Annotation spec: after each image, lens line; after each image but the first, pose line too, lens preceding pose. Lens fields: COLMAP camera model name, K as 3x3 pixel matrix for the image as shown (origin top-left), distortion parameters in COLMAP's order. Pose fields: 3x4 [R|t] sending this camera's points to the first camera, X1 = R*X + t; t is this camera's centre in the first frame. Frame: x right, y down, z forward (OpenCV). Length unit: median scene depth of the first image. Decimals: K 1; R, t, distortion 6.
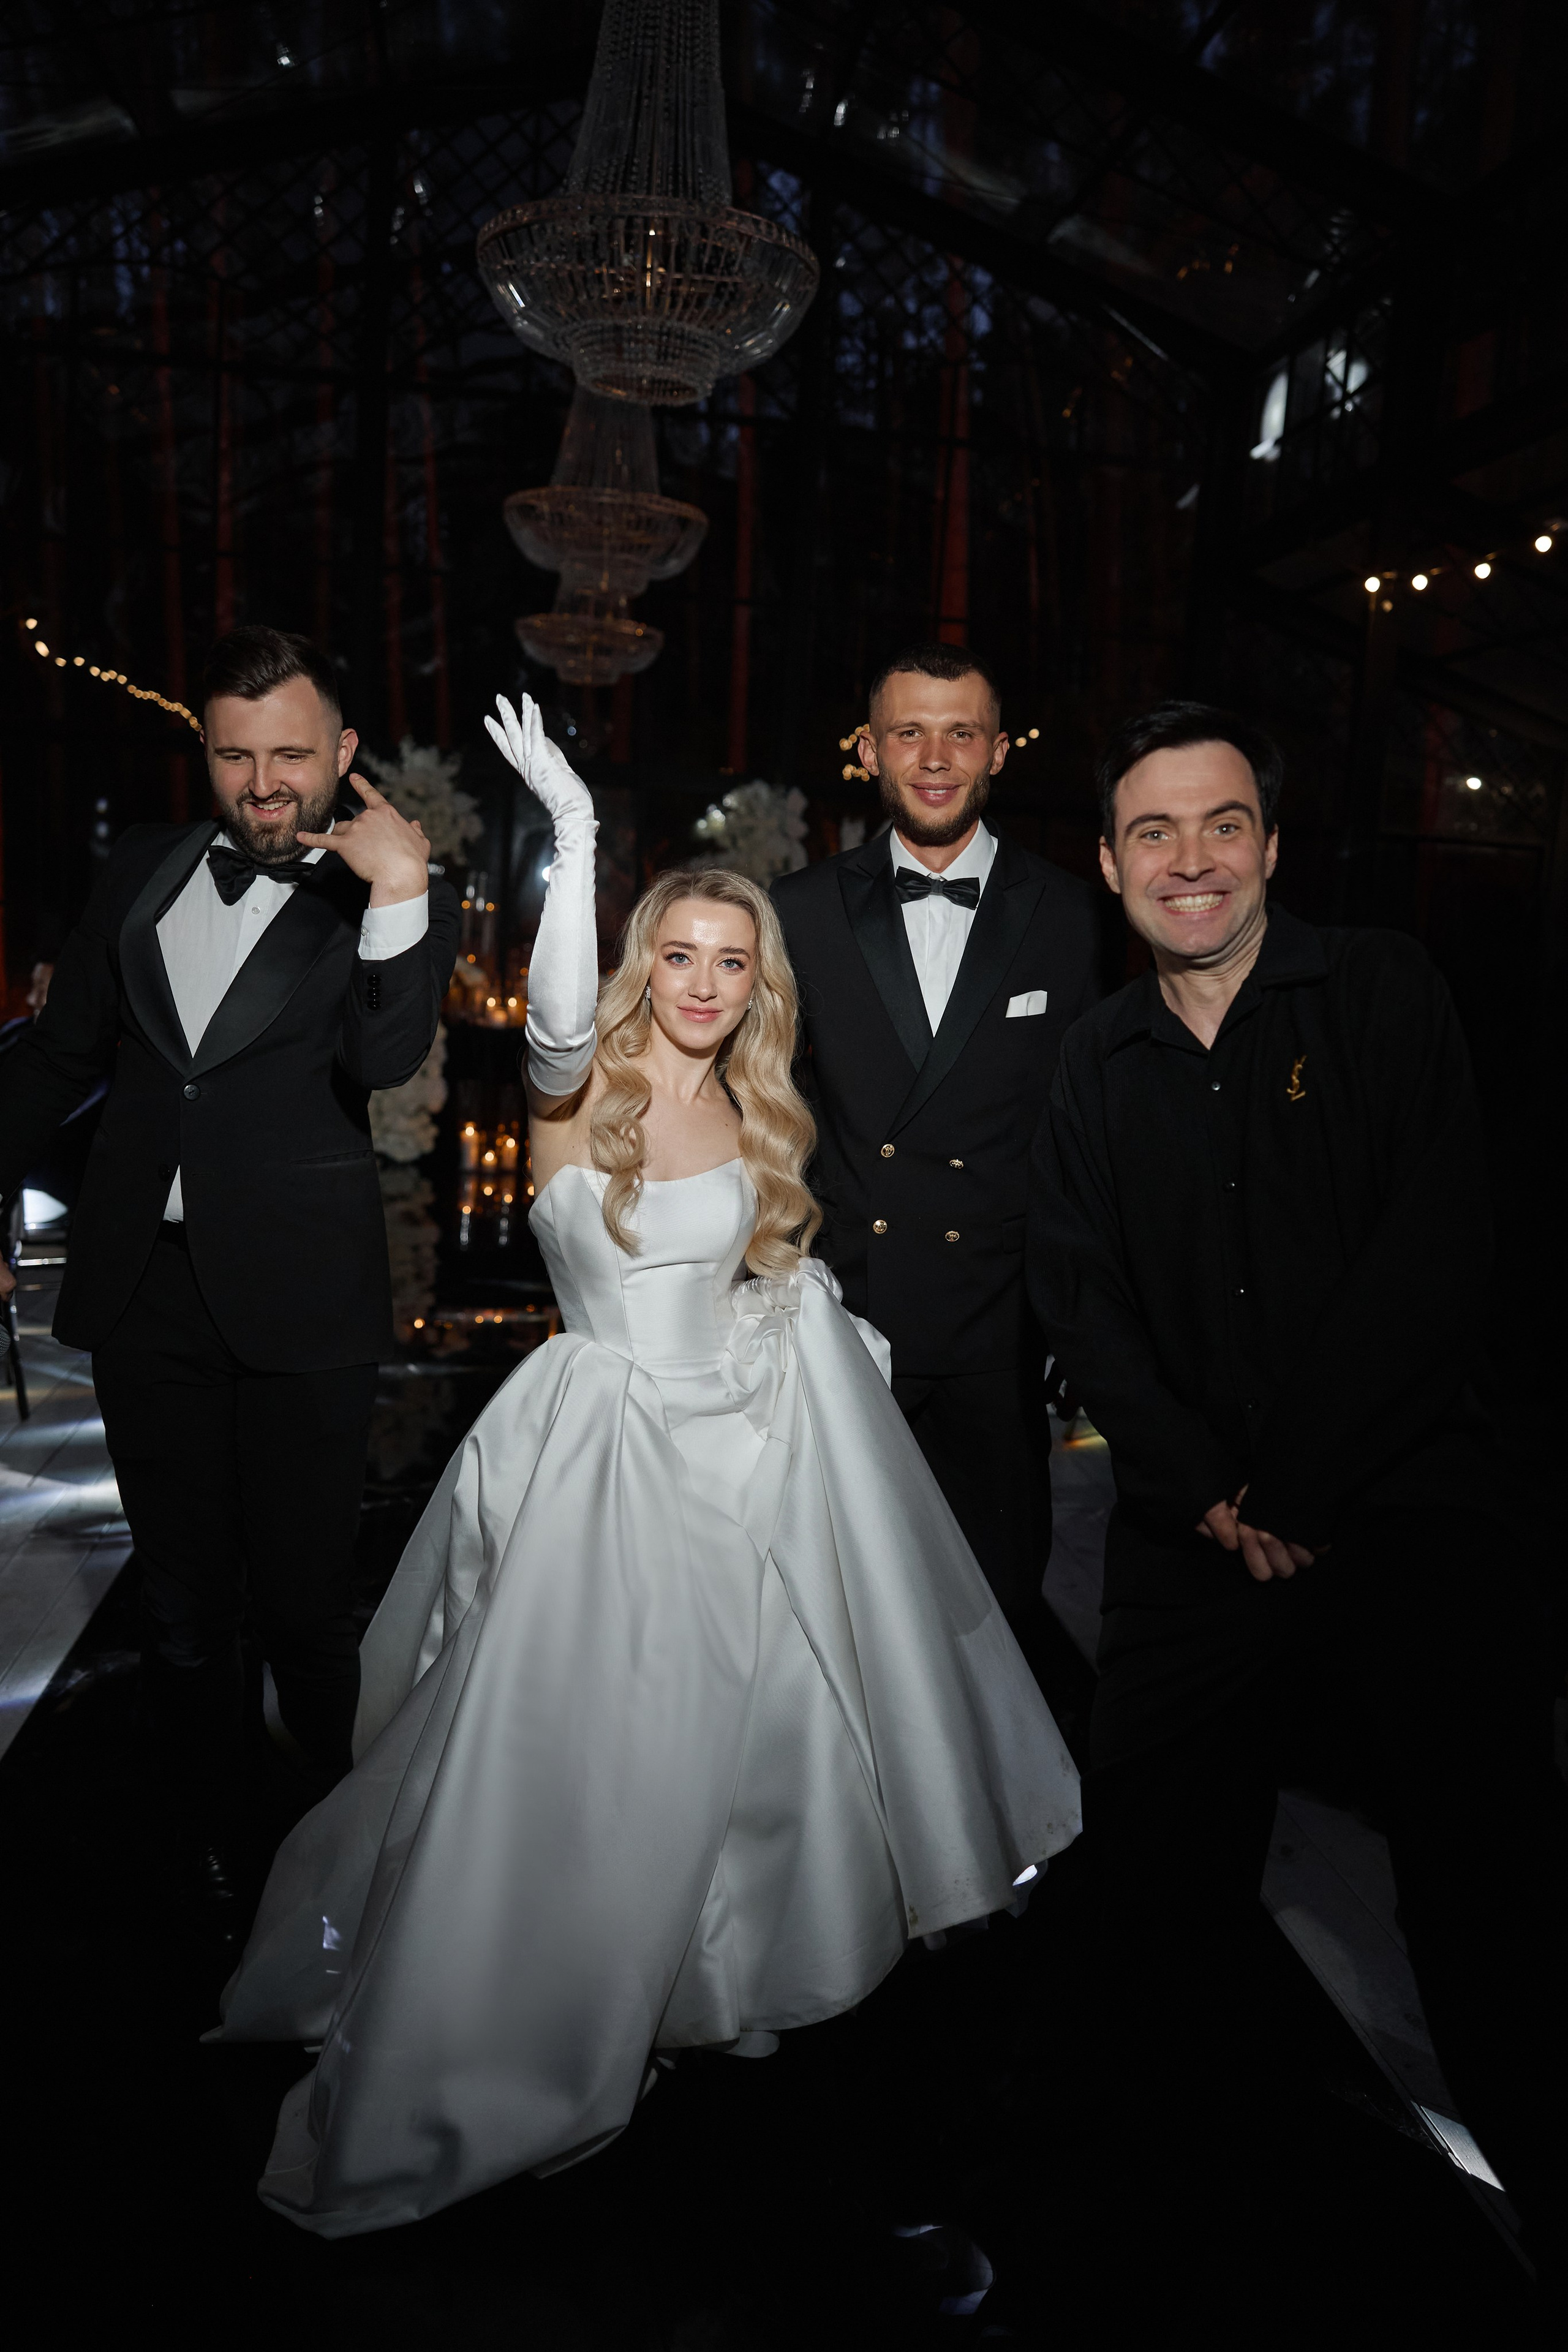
lens RADIAL K [[1860.2, 0, 783.8], [0, 1860.2, 1161.2], [0, 0, 1]] dist [0.005076, 0.002787]
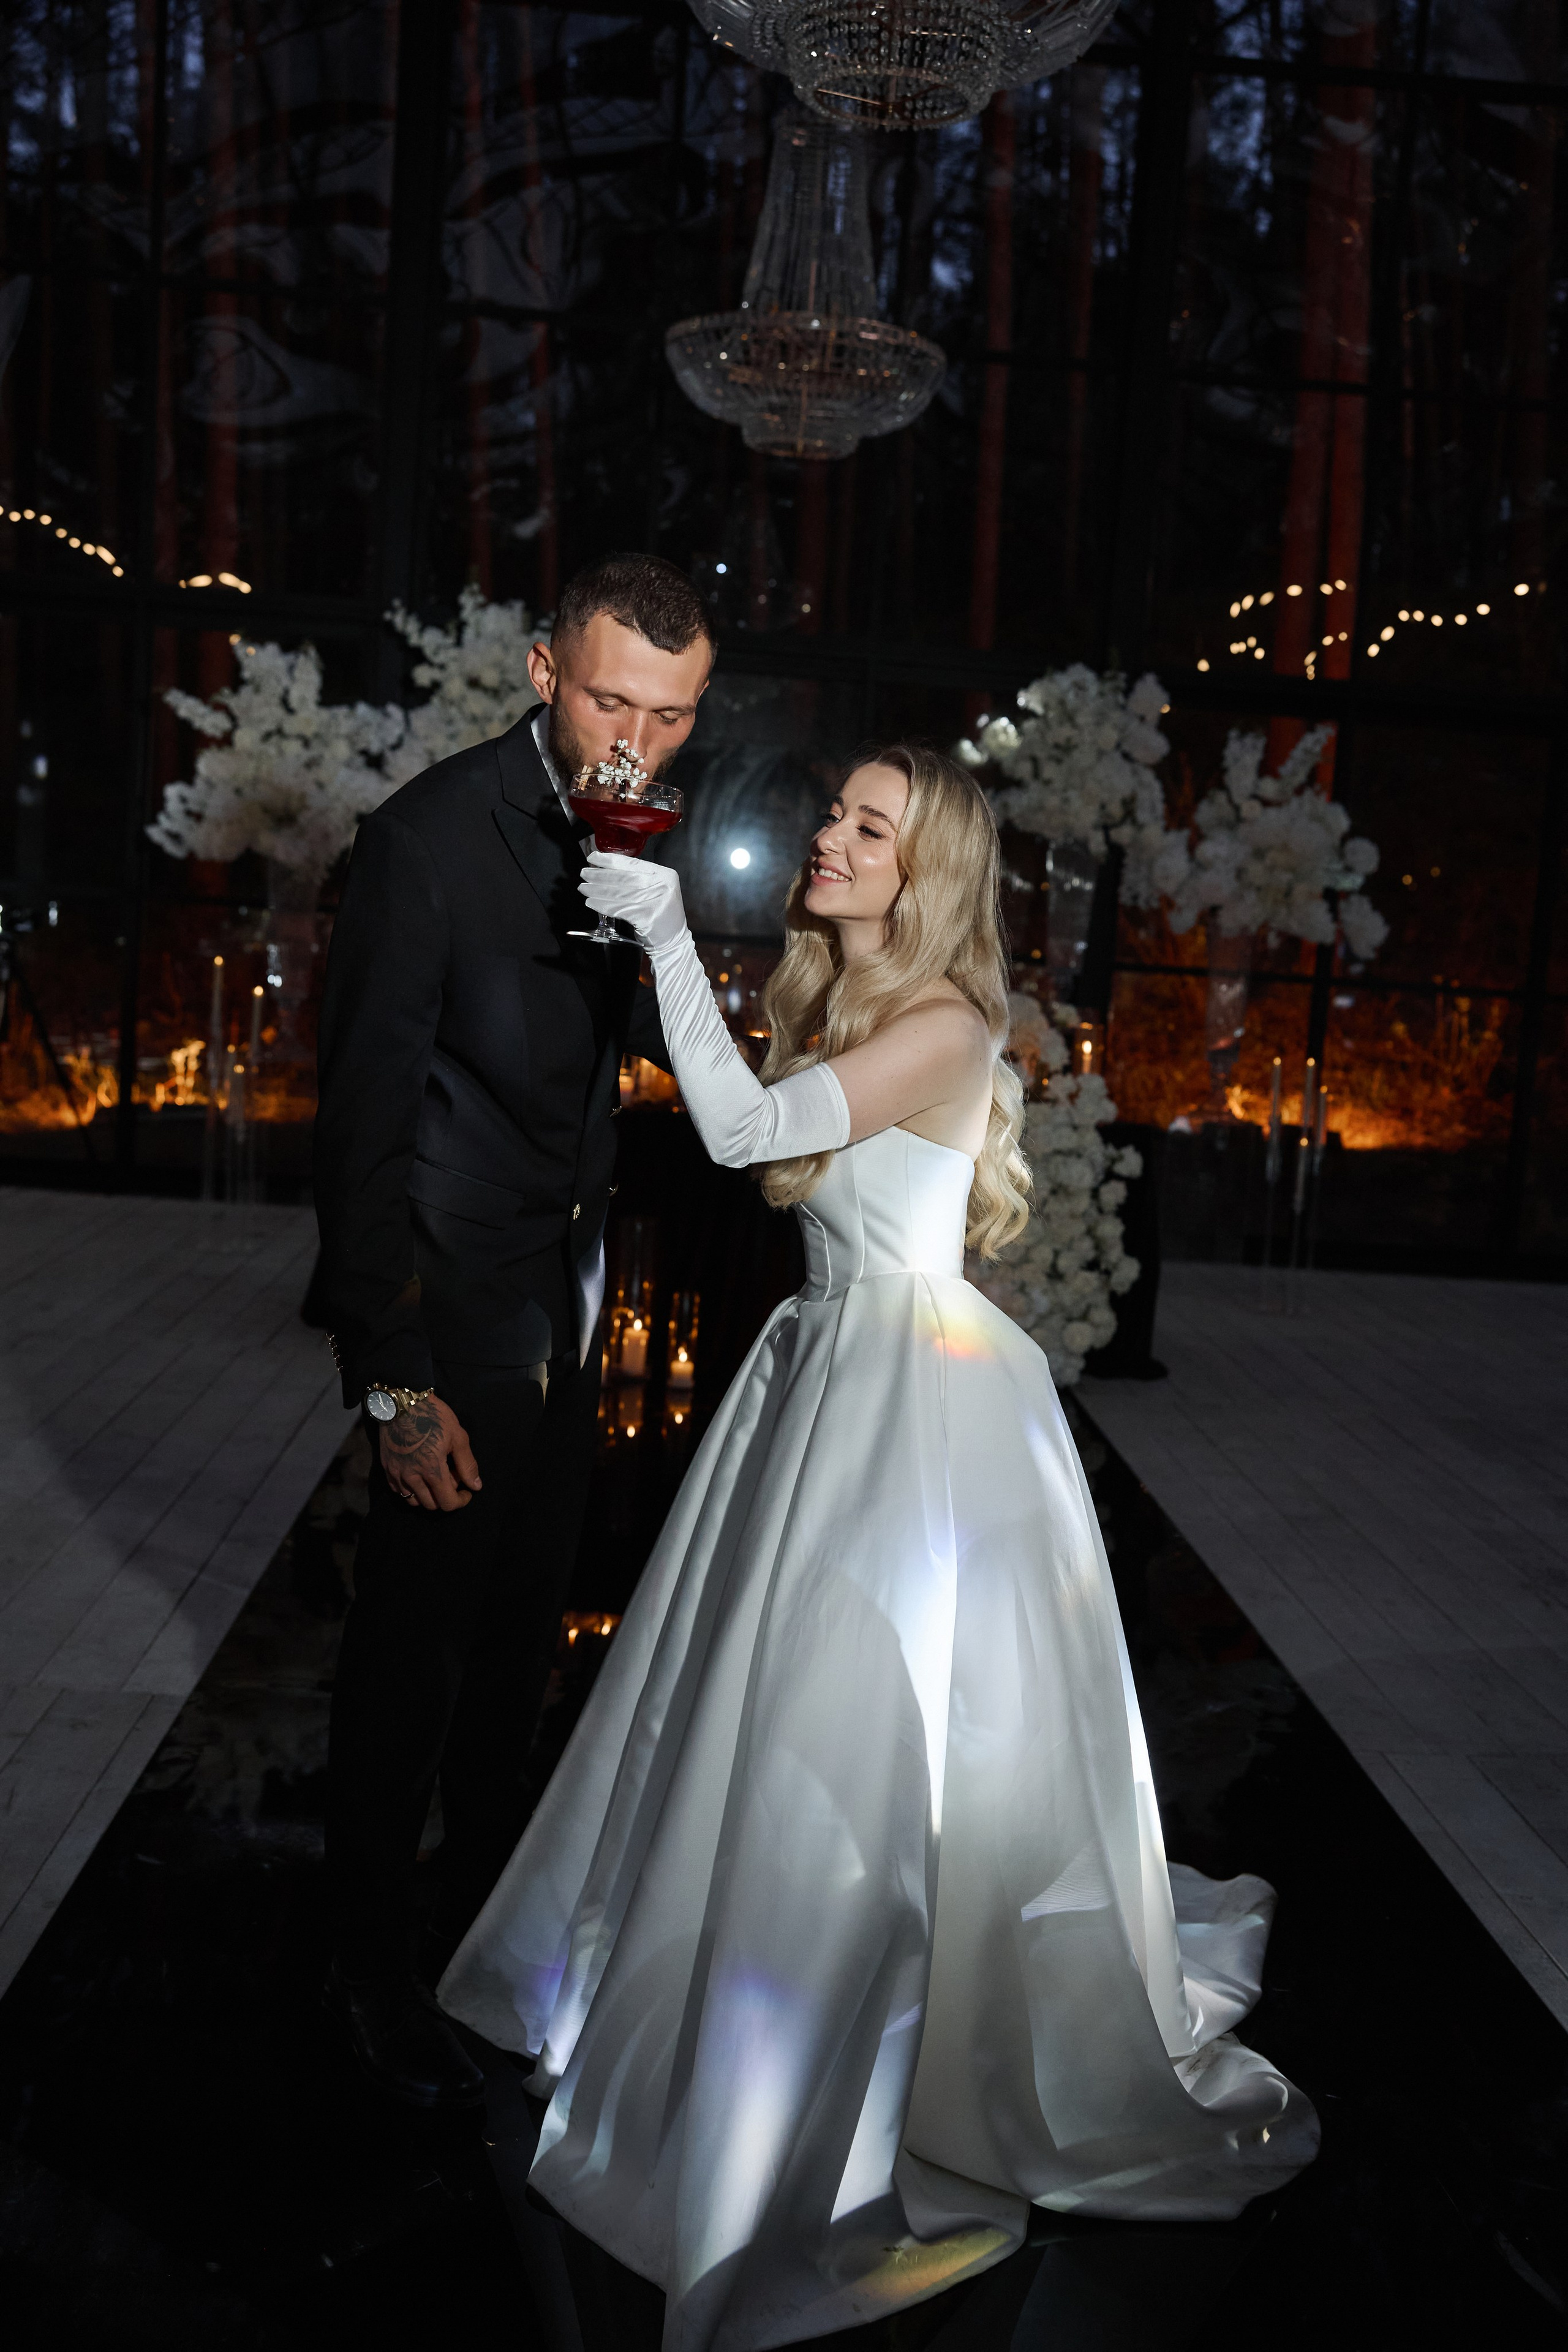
lens RADIAL K [[2392.1, 0, 808.4], [0, 2392.1, 1196.0], [0, 0, 1]] dist [-0.040536, 0.117264]
pose [[0.997183, 0.016045, -0.073273, -0.041739], [-0.016741, 0.999820, -0.008899, -0.034521], [0.073117, 0.010101, 0.997272, 0.275699]]
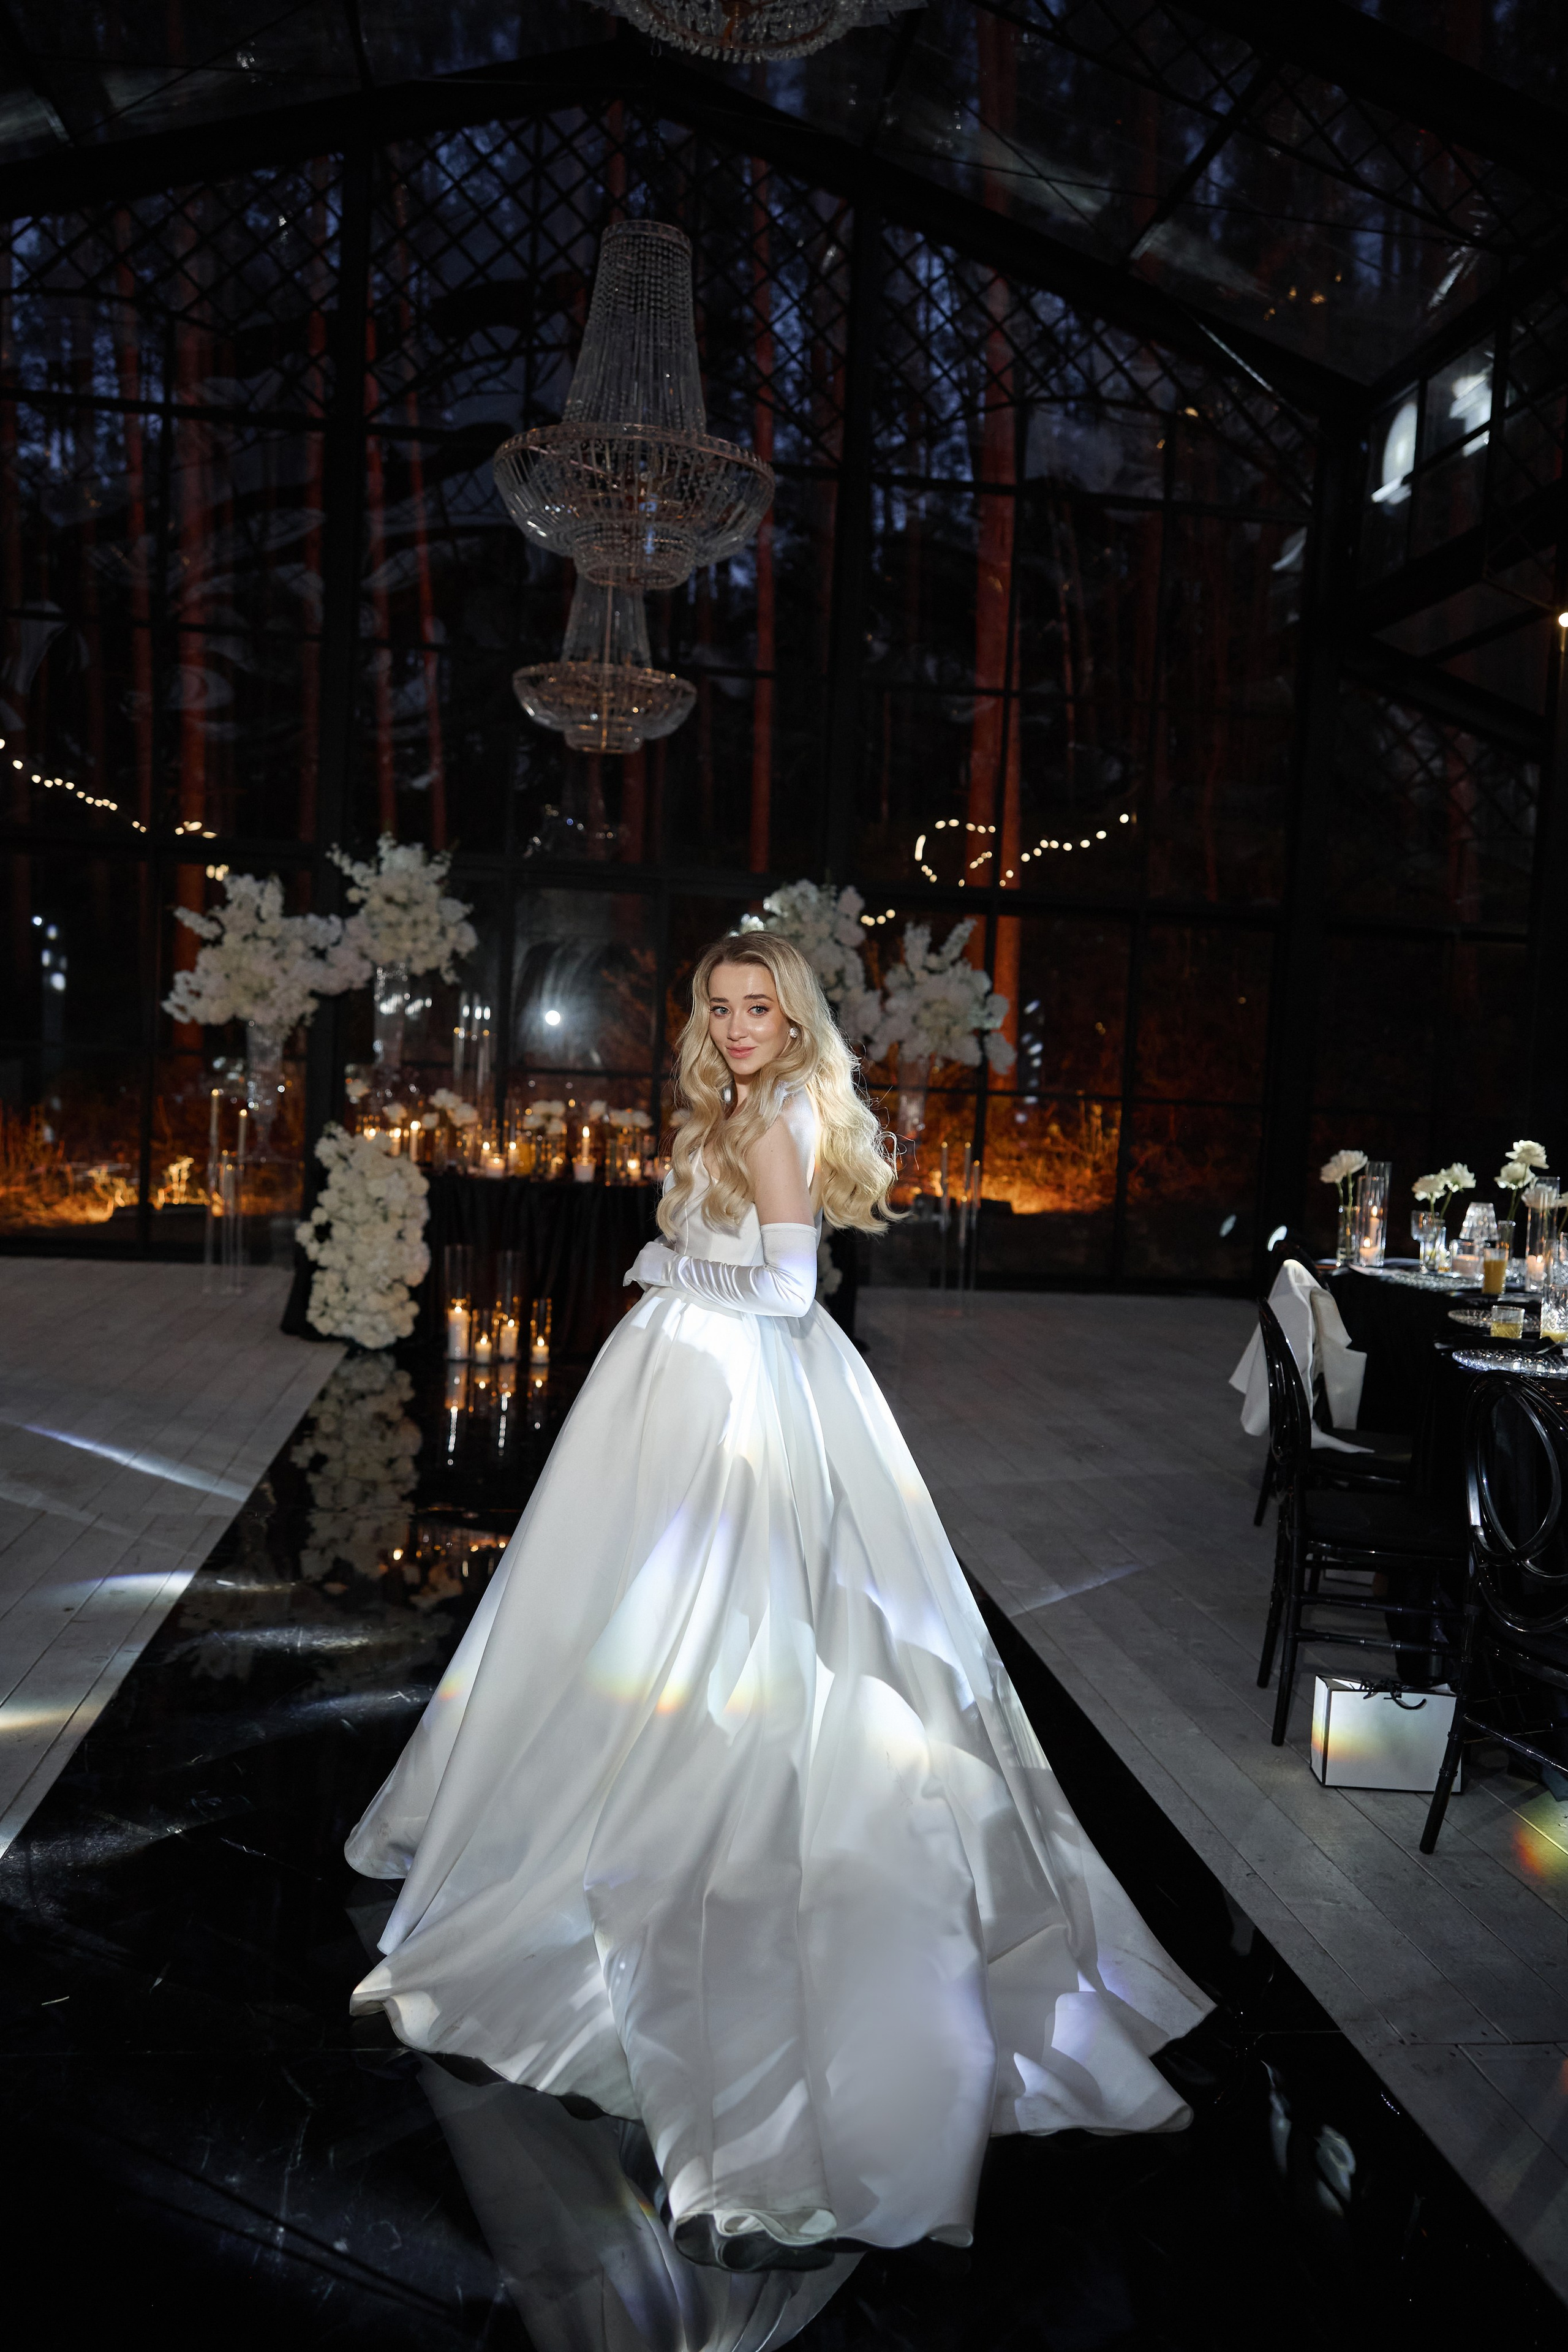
lens RADIAL K [[1892.0, 0, 793.8], [0, 1892.0, 1191.6], [0, 0, 1]] dist [-0.004218, -0.004707]
pose [[0.999899, -0.014181, -0.000562, -0.020717], [0.014122, 0.998114, -0.059741, -0.013287], [0.001408, 0.059727, 0.998214, 0.160809]]
